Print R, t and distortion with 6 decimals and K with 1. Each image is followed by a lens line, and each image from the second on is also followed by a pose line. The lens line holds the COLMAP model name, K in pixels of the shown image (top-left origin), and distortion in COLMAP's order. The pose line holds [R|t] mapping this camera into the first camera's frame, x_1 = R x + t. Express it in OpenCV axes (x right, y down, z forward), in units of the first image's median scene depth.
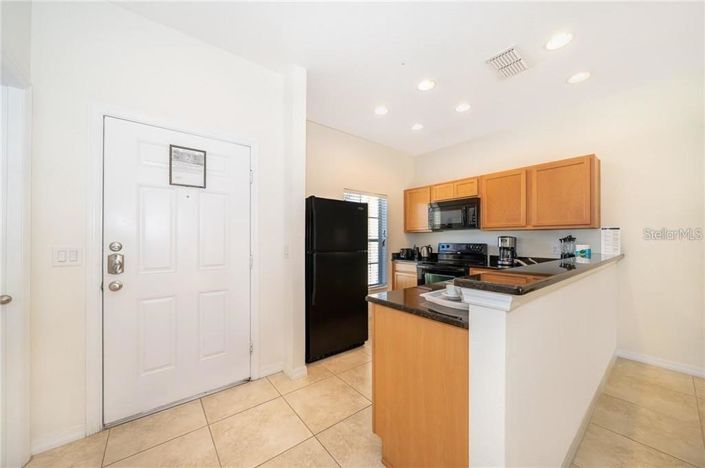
lens RADIAL K [[250.7, 0, 354.1], [0, 250.7, 236.0], [0, 0, 1]] dist [-0.000074, 0.000008]
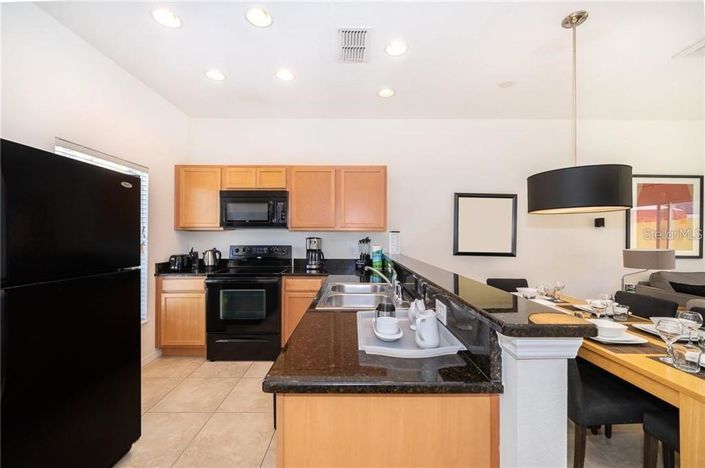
lens RADIAL K [[285.9, 0, 352.5], [0, 285.9, 234.0], [0, 0, 1]] dist [-0.000031, -0.000023]
pose [[0.632906, 0.006471, 0.774201, -0.107659], [-0.012446, 0.999921, 0.001816, -0.014702], [-0.774128, -0.010785, 0.632937, 0.233319]]
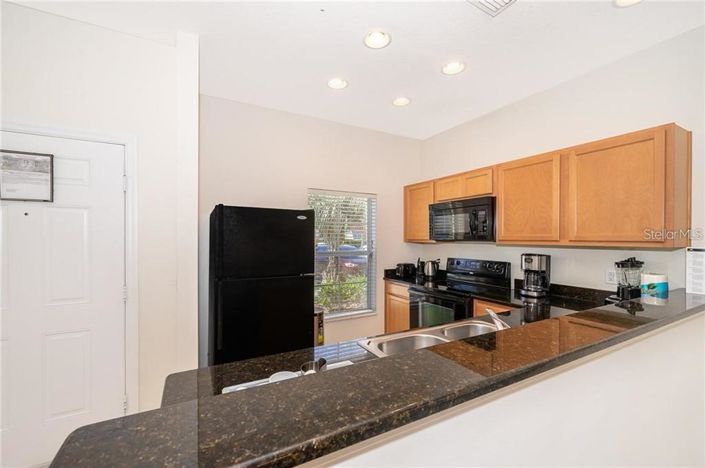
lens RADIAL K [[285.9, 0, 352.5], [0, 285.9, 234.0], [0, 0, 1]] dist [-0.000031, -0.000023]
pose [[0.983622, 0.001293, -0.180237, 0.267326], [-0.001279, 0.999999, 0.000194, -0.050576], [0.180237, 0.000040, 0.983623, 0.160368]]
